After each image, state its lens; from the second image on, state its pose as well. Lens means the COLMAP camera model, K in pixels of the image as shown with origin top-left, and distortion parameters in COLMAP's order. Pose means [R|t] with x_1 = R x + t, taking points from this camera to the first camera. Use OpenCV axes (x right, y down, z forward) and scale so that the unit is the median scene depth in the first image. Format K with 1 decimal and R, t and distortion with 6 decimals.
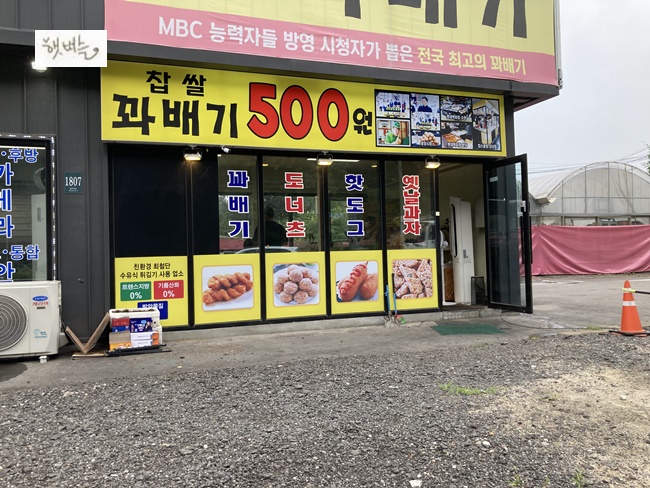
lens RADIAL K [[525.5, 0, 336.0], [0, 525.5, 243.6], [0, 0, 1]] dist [0.030886, -0.003576]
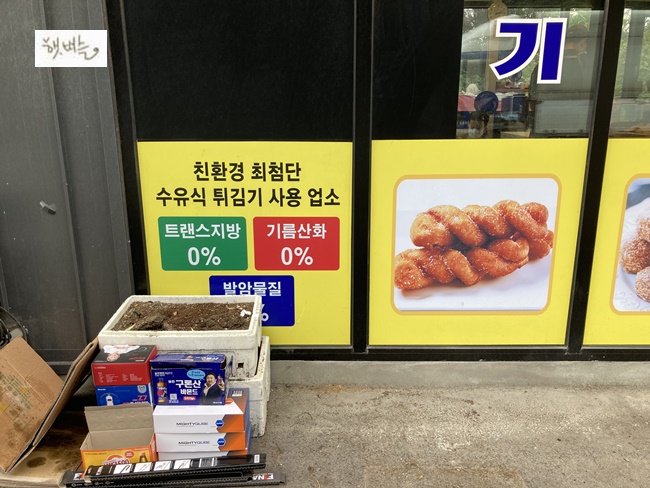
lens RADIAL K [[525.5, 0, 336.0], [0, 525.5, 243.6], [0, 0, 1]] dist [0.030886, -0.003576]
pose [[0.941100, 0.101243, -0.322615, -0.185422], [-0.020306, 0.969321, 0.244959, 0.005843], [0.337518, -0.223980, 0.914284, 0.698725]]
